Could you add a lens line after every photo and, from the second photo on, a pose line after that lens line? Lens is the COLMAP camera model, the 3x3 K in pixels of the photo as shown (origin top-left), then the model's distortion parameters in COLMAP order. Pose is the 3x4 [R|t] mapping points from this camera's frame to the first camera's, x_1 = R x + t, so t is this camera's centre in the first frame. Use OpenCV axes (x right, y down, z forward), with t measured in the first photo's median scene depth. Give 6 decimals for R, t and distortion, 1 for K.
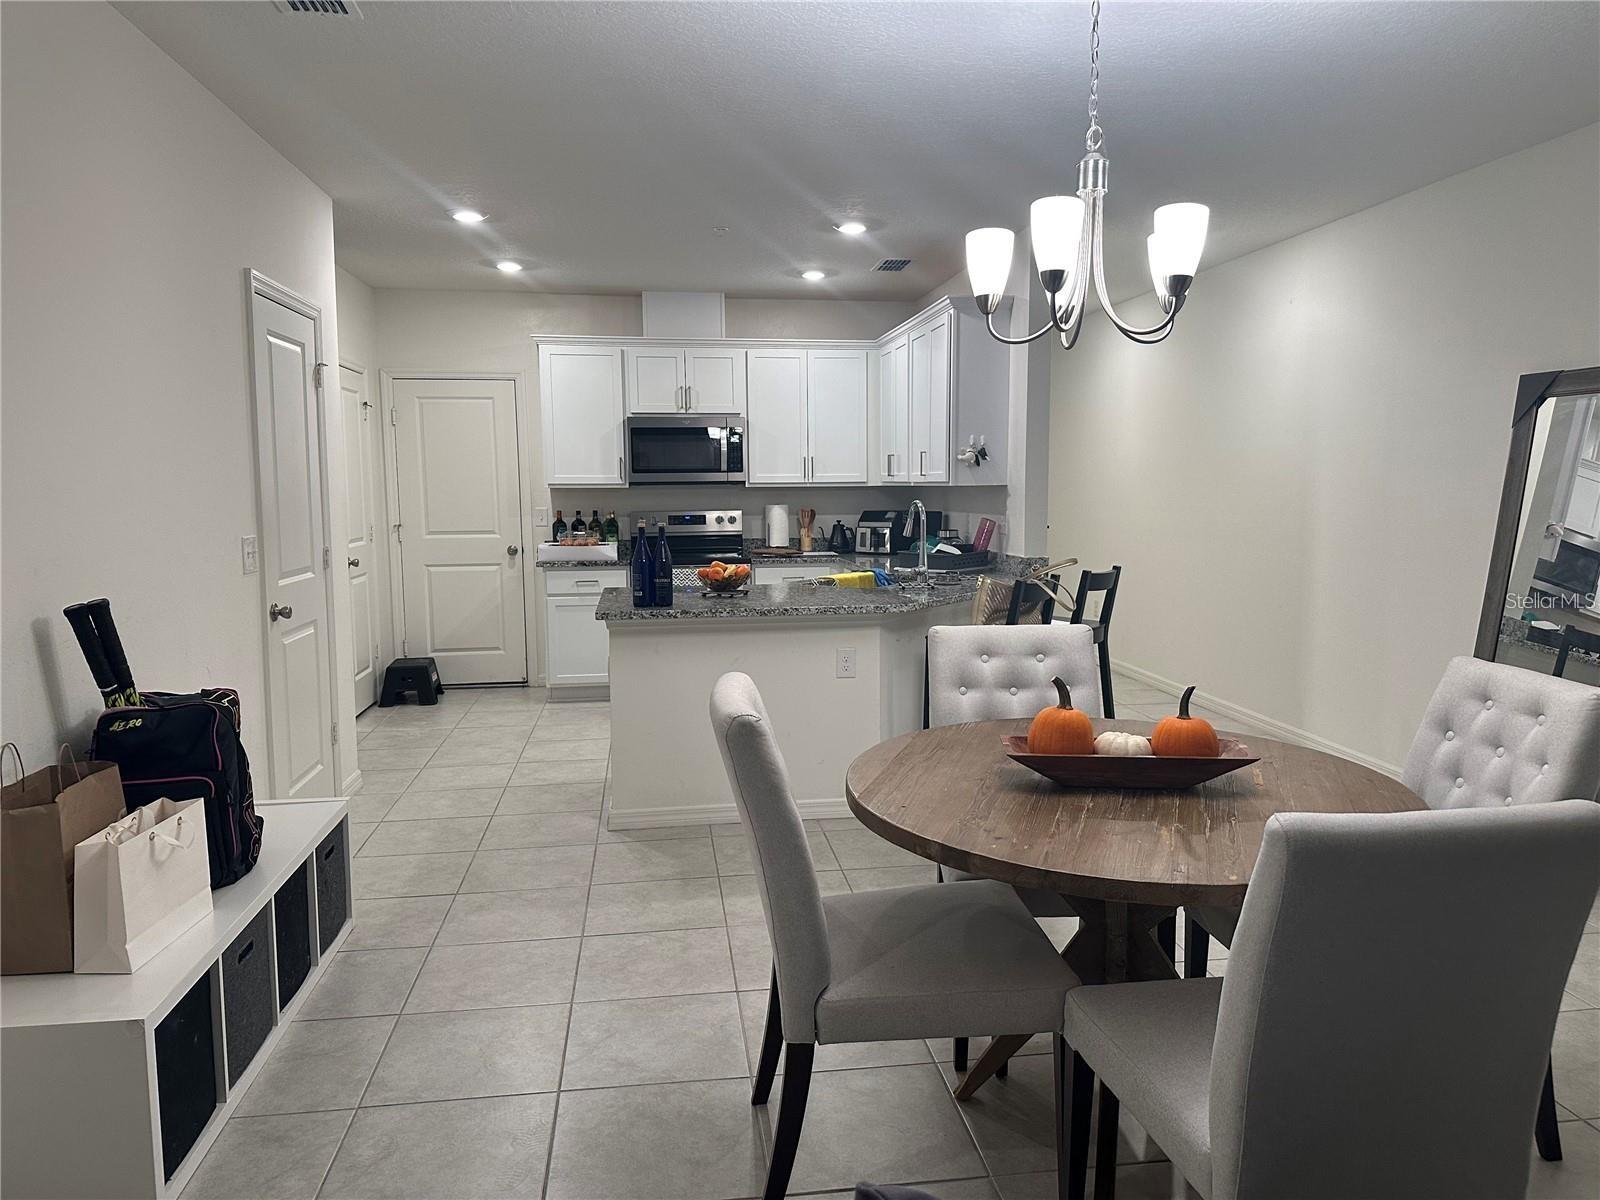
lens RADIAL K [[1120.5, 0, 804.2], [0, 1120.5, 592.6], [0, 0, 1]] dist [0.108590, -0.149202]
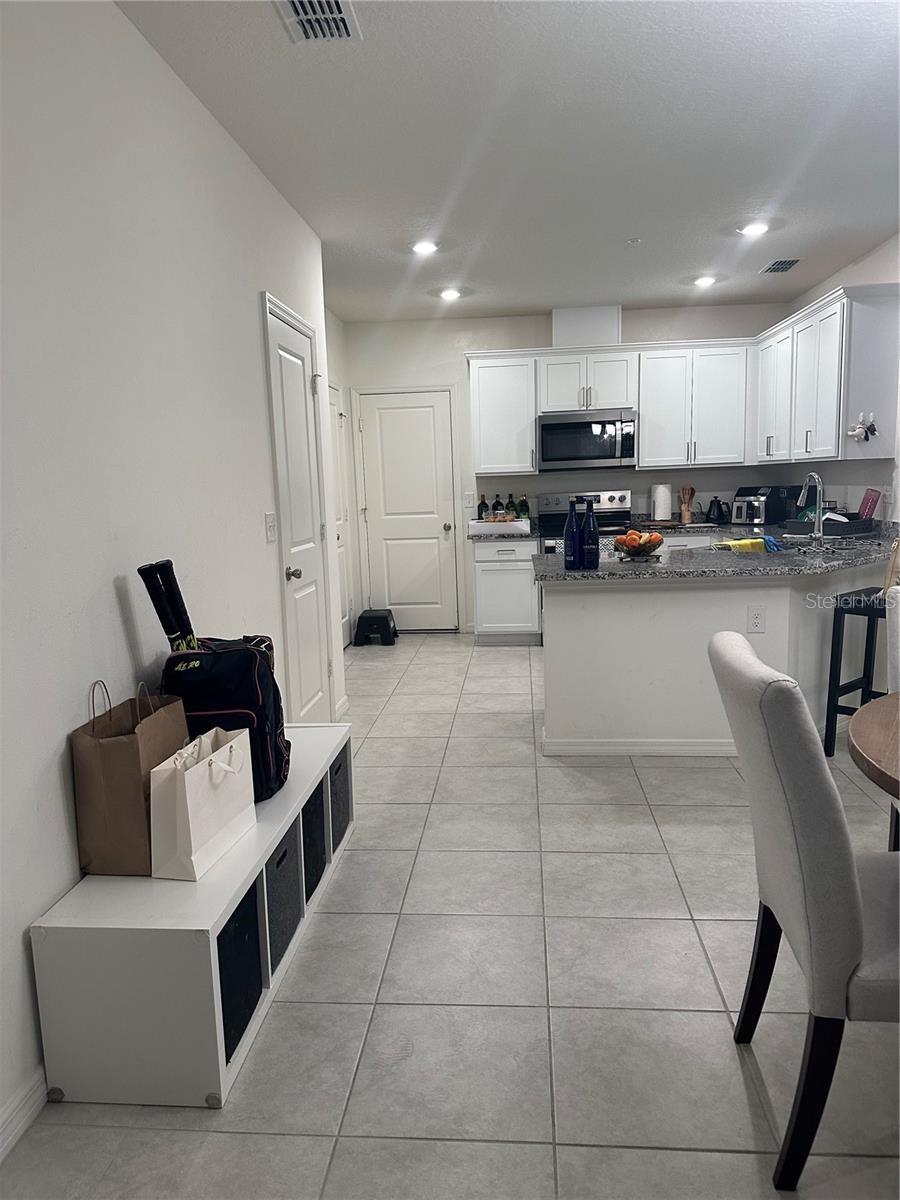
lens RADIAL K [[831.7, 0, 448.0], [0, 831.7, 612.4], [0, 0, 1]] dist [0.181440, -0.360822]
pose [[0.974829, 0.010587, -0.222701, -0.057407], [0.002917, 0.998181, 0.060222, 0.003336], [0.222934, -0.059355, 0.973025, 0.089310]]
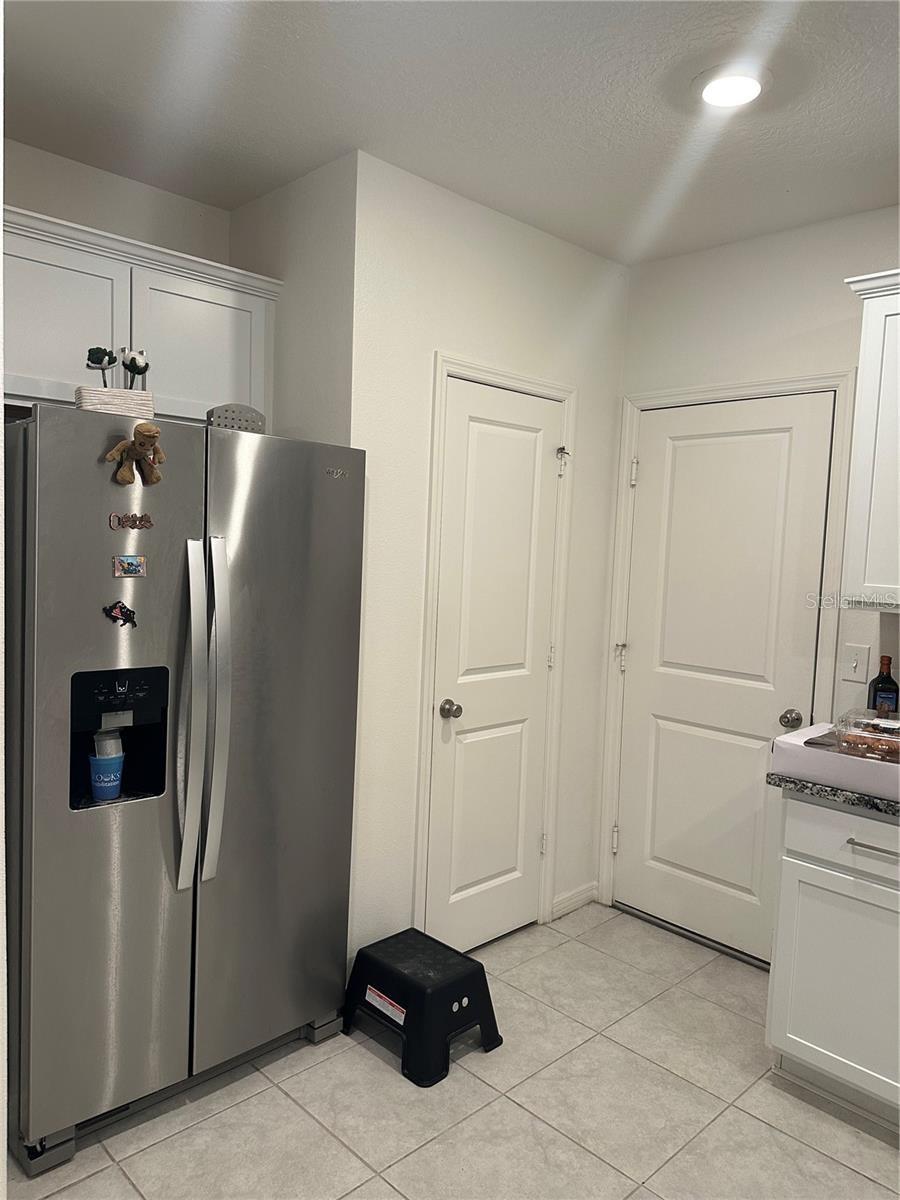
lens RADIAL K [[840.4, 0, 450.0], [0, 840.4, 600.0], [0, 0, 1]] dist [0.108590, -0.149202]
pose [[0.585379, 0.087615, -0.806012, -0.049965], [-0.123257, 0.992205, 0.018337, -0.101240], [0.801336, 0.088613, 0.591615, 0.810731]]
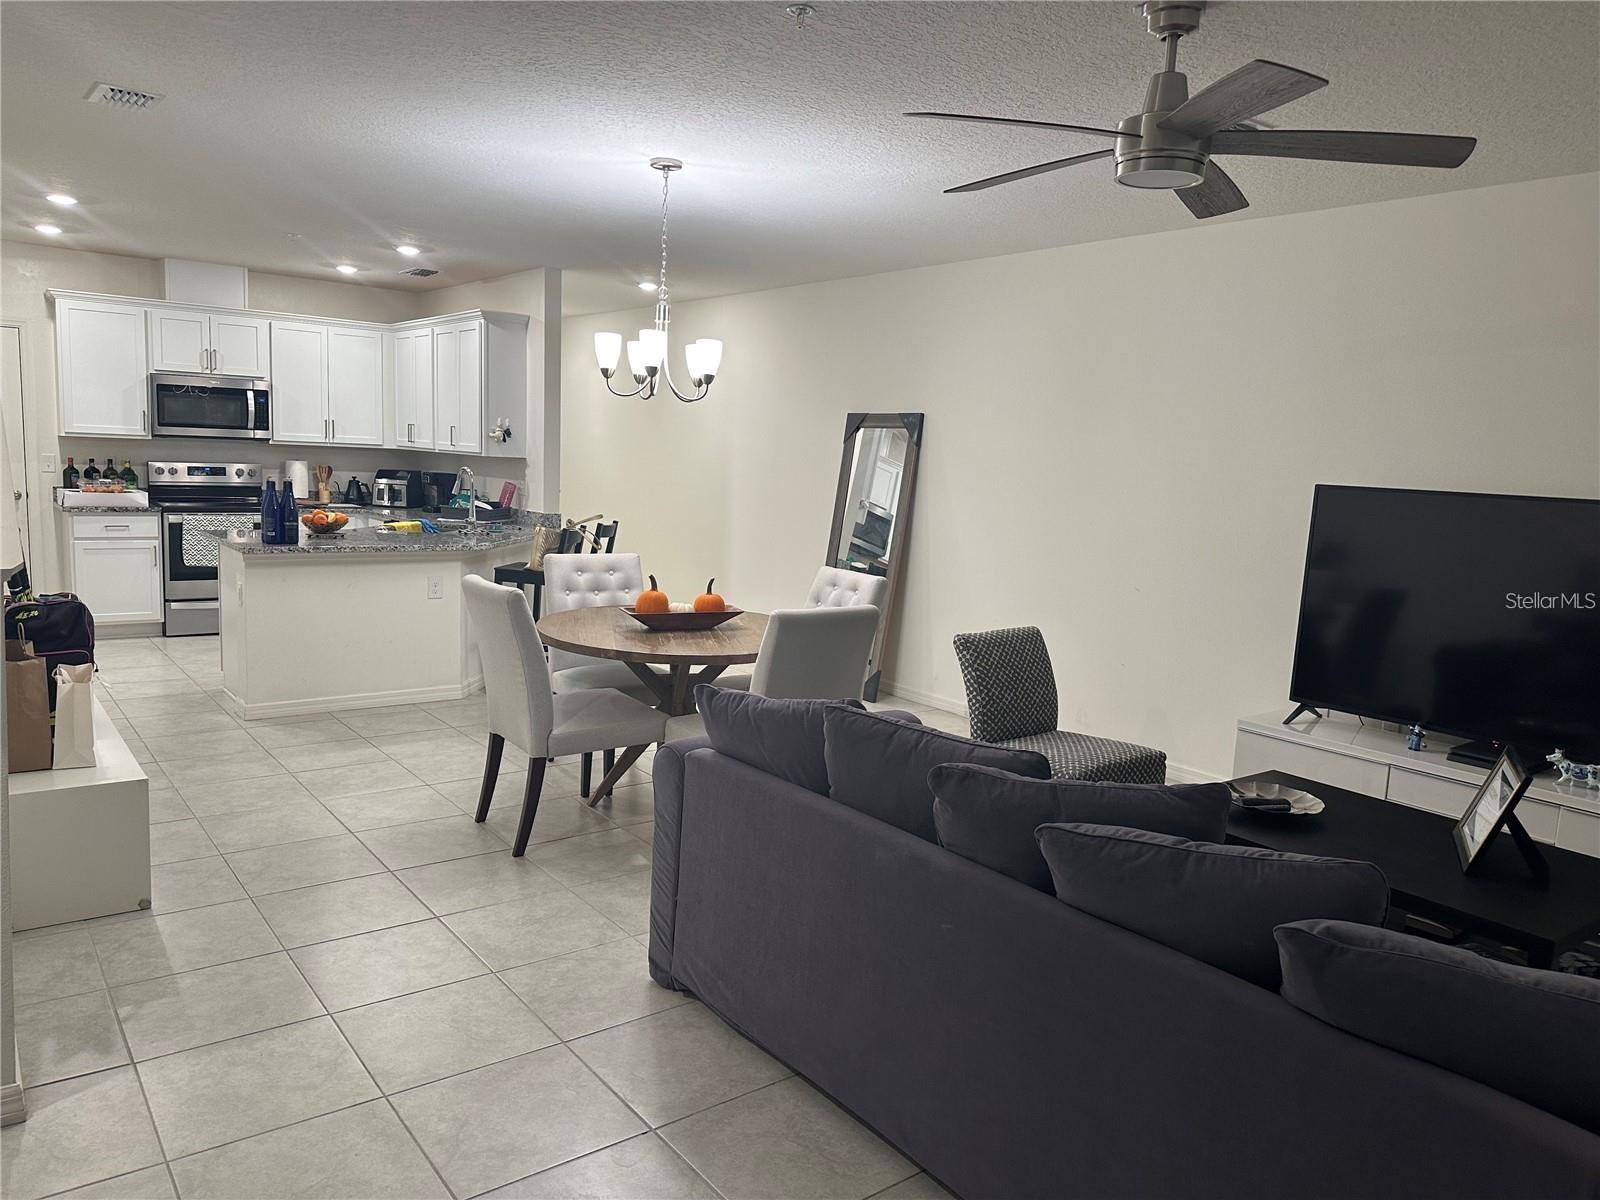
lens RADIAL K [[1120.5, 0, 804.2], [0, 1120.5, 592.6], [0, 0, 1]] dist [0.108590, -0.149202]
pose [[0.865063, -0.014884, 0.501442, -0.205157], [-0.003362, 0.999365, 0.035464, 0.014836], [-0.501652, -0.032364, 0.864464, -0.318755]]
